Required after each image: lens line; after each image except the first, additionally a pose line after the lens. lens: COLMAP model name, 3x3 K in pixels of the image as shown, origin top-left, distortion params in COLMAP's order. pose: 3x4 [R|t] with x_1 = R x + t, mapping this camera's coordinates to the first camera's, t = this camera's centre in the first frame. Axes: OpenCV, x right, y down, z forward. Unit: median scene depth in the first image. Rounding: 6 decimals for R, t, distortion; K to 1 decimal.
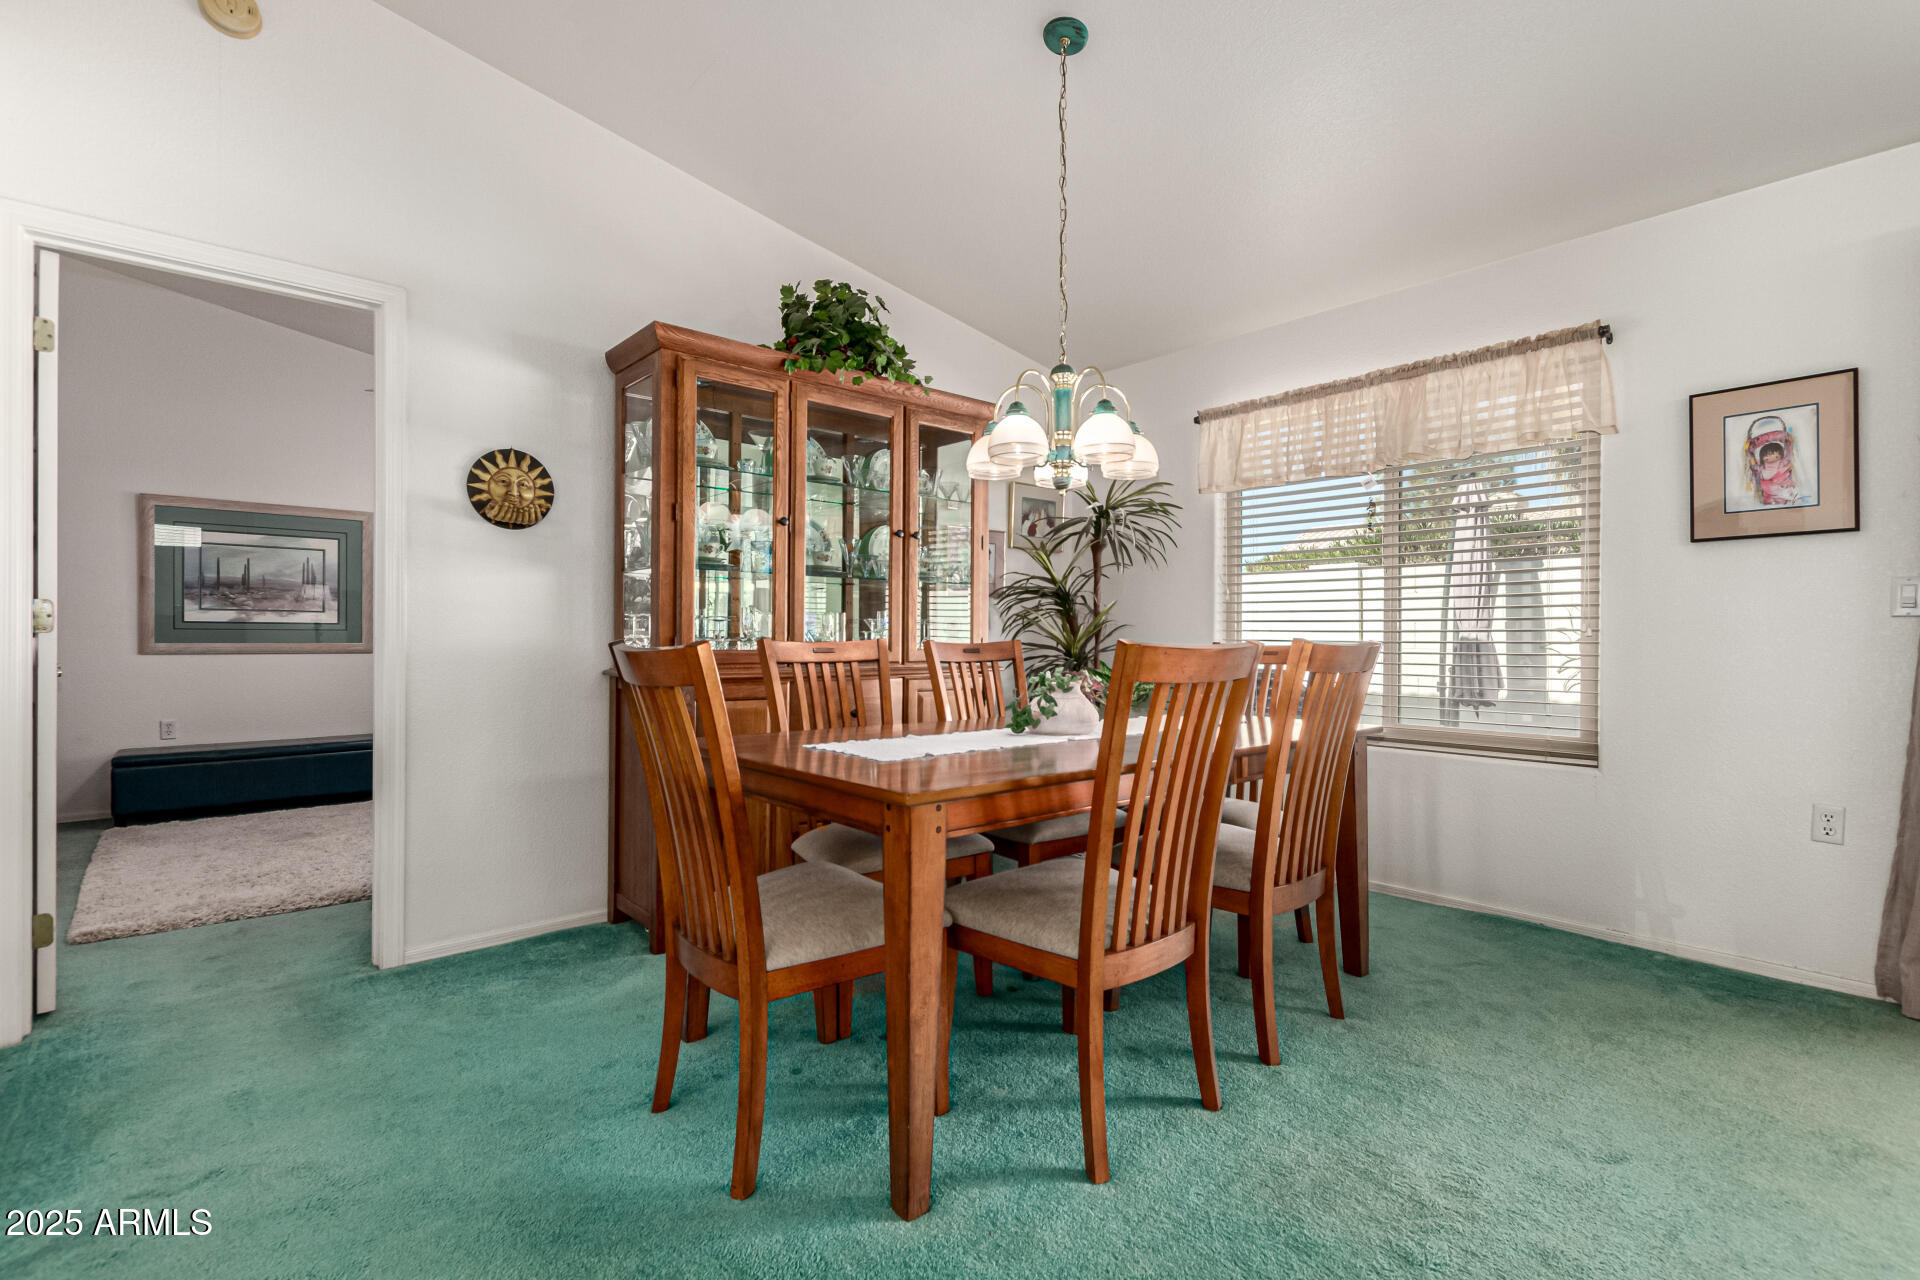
lens RADIAL K [[886.7, 0, 951.8], [0, 886.7, 639.9], [0, 0, 1]] dist [0.005517, -0.003360]
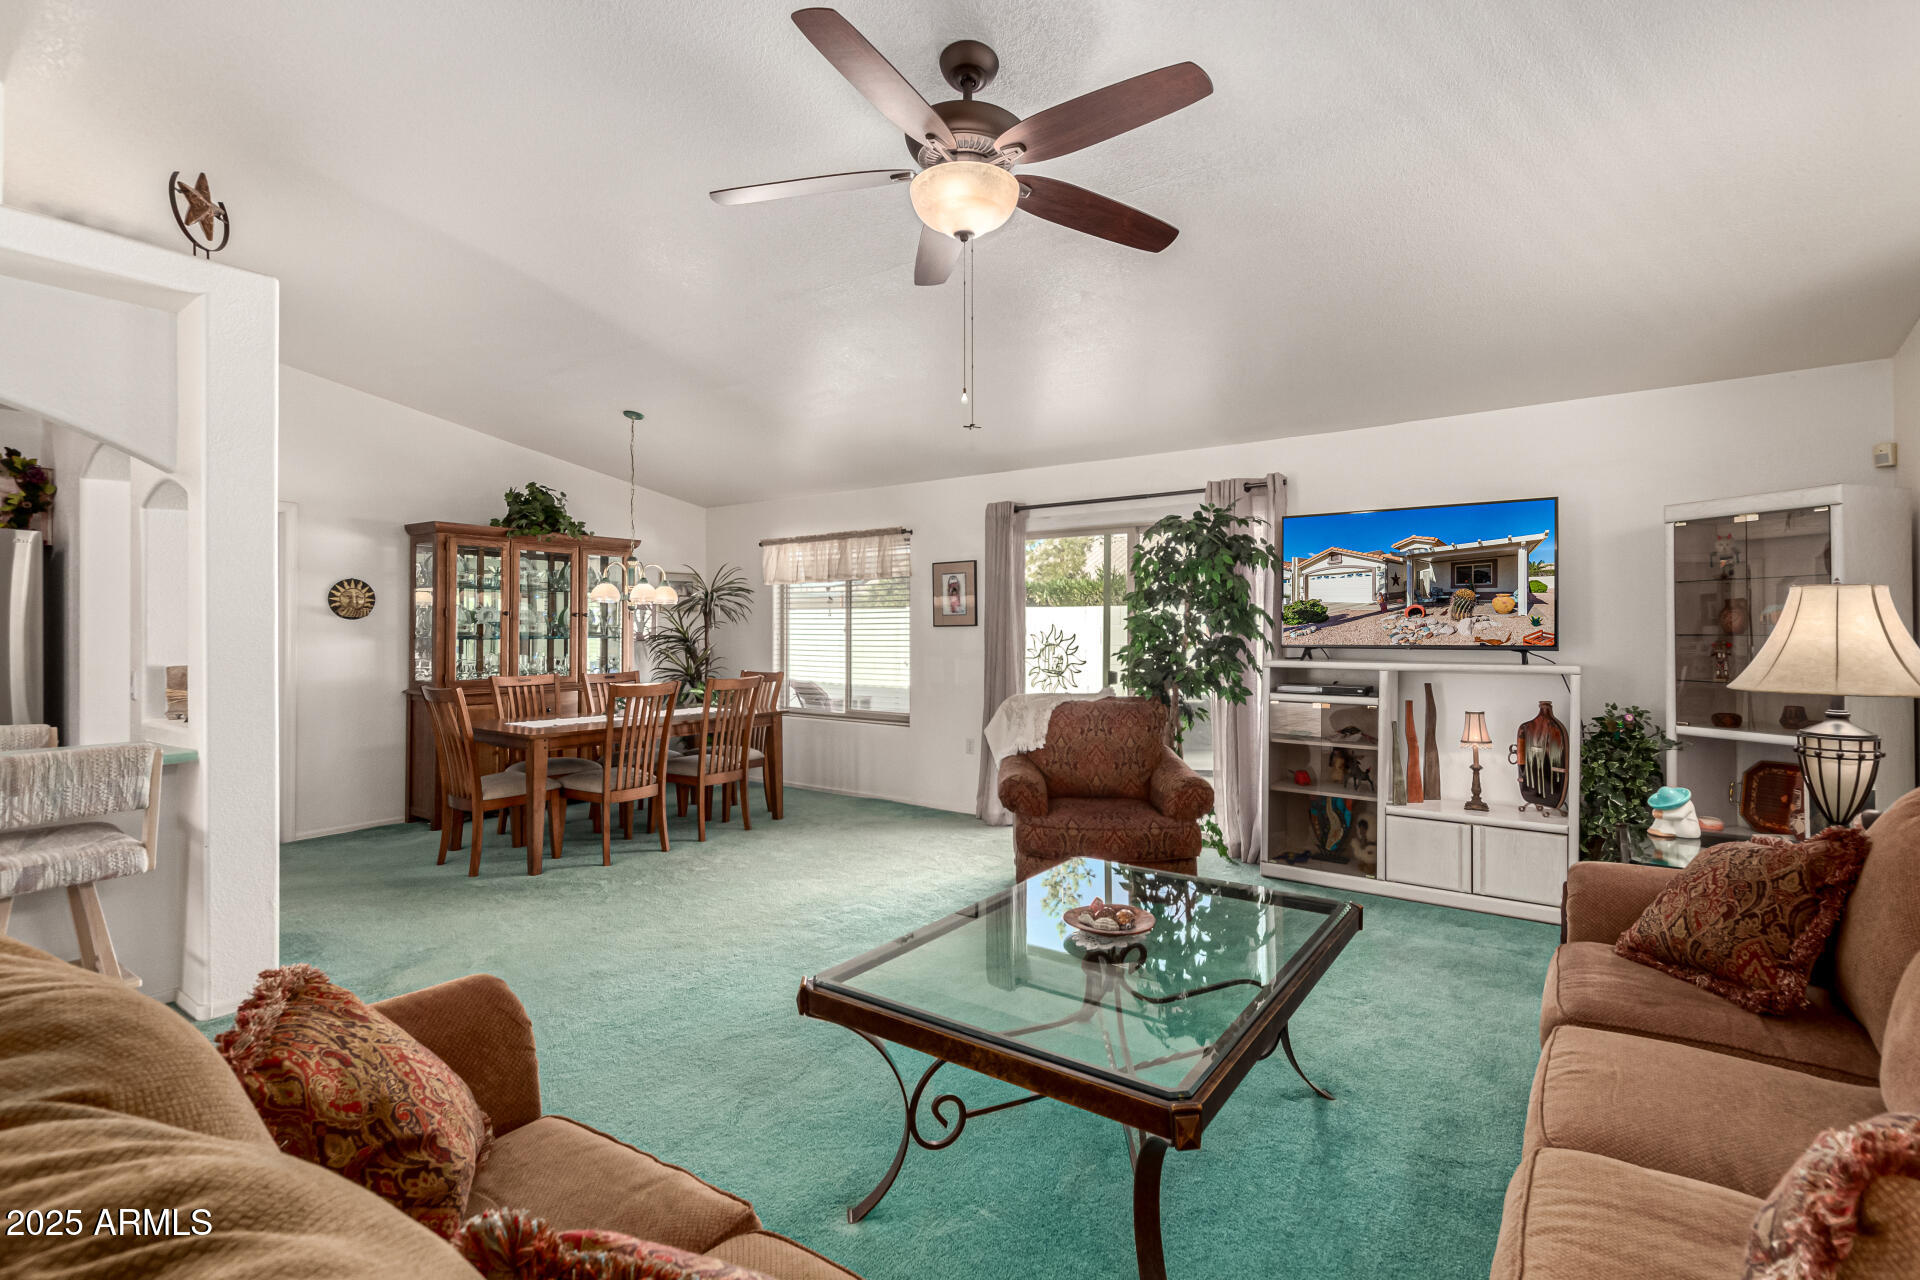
lens RADIAL K [[886.7, 0, 965.8], [0, 886.7, 622.5], [0, 0, 1]] dist [0.005517, -0.003360]
pose [[0.974072, -0.001989, 0.226228, 0.366541], [0.004057, 0.999954, -0.008680, -0.093638], [-0.226201, 0.009373, 0.974036, -1.176510]]
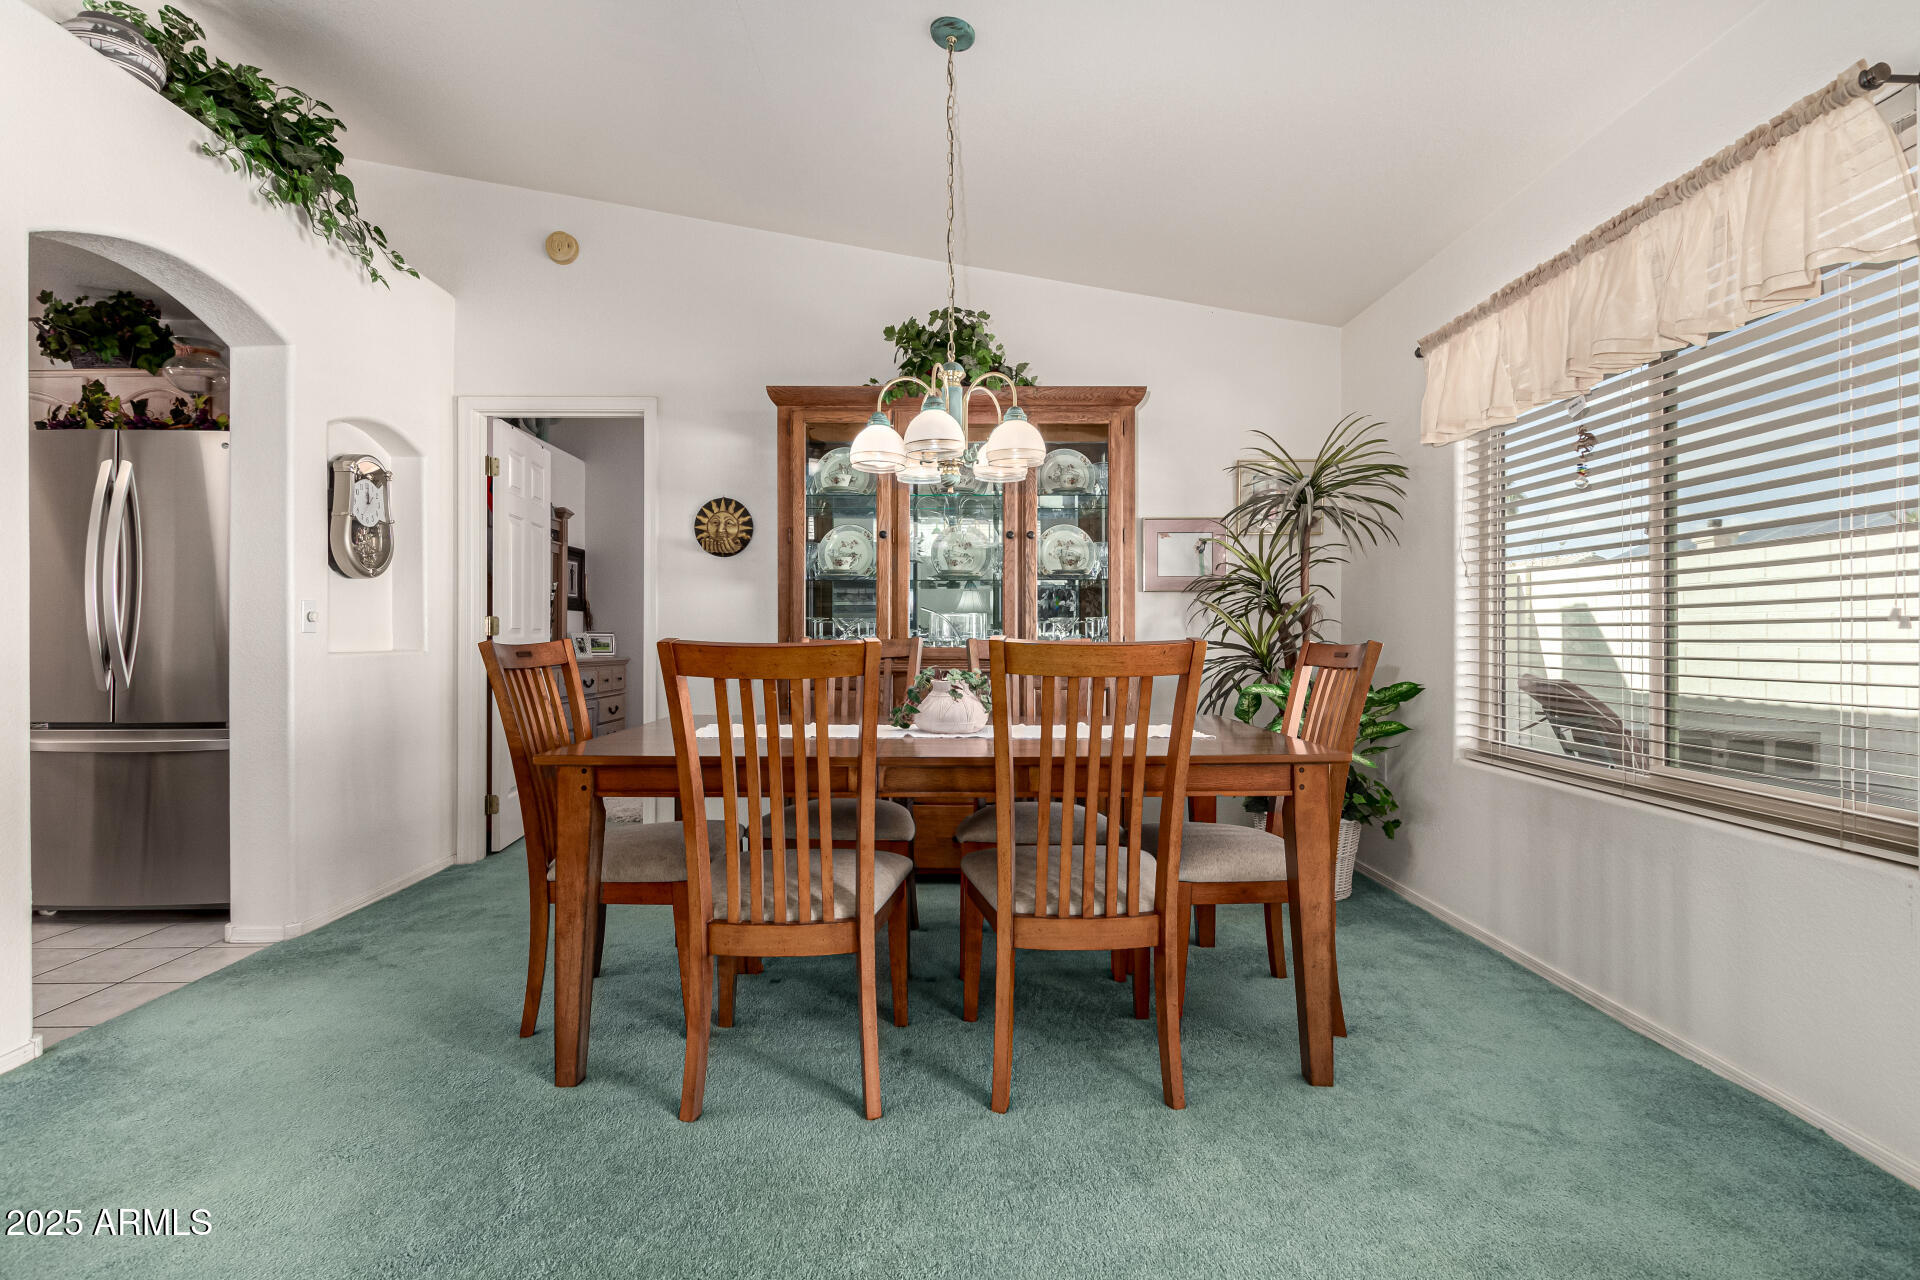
lens RADIAL K [[886.7, 0, 958.6], [0, 886.7, 637.6], [0, 0, 1]] dist [0.005517, -0.003360]
pose [[0.757492, -0.002696, -0.652838, 0.640805], [0.002152, 0.999996, -0.001634, 0.000906], [0.652840, -0.000167, 0.757496, 0.205878]]
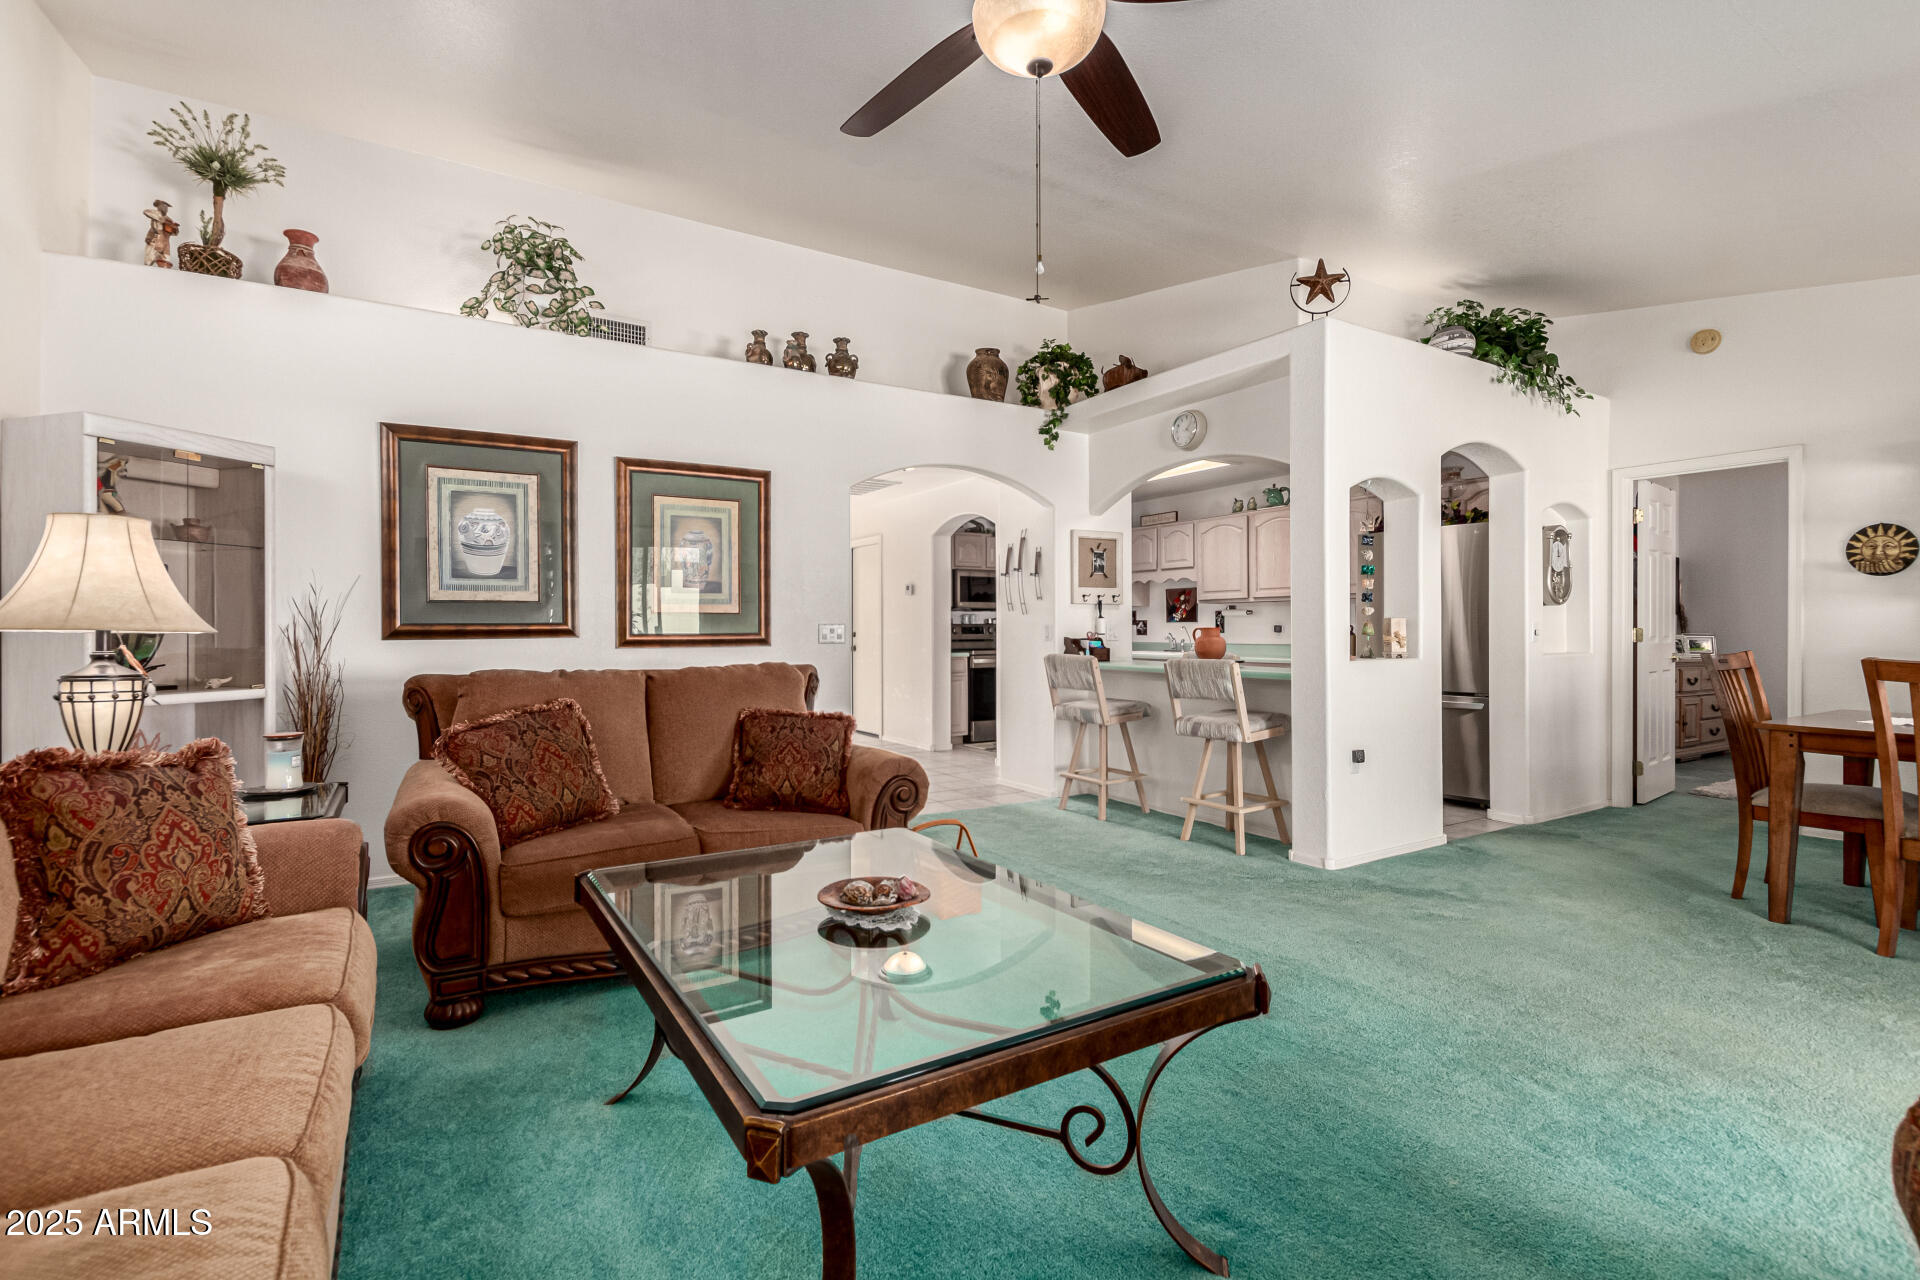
lens RADIAL K [[886.7, 0, 954.1], [0, 886.7, 629.7], [0, 0, 1]] dist [0.005517, -0.003360]
pose [[-0.168003, -0.001144, -0.985786, 1.245764], [-0.000966, 0.999999, -0.000996, -0.028523], [0.985786, 0.000785, -0.168004, -0.305689]]
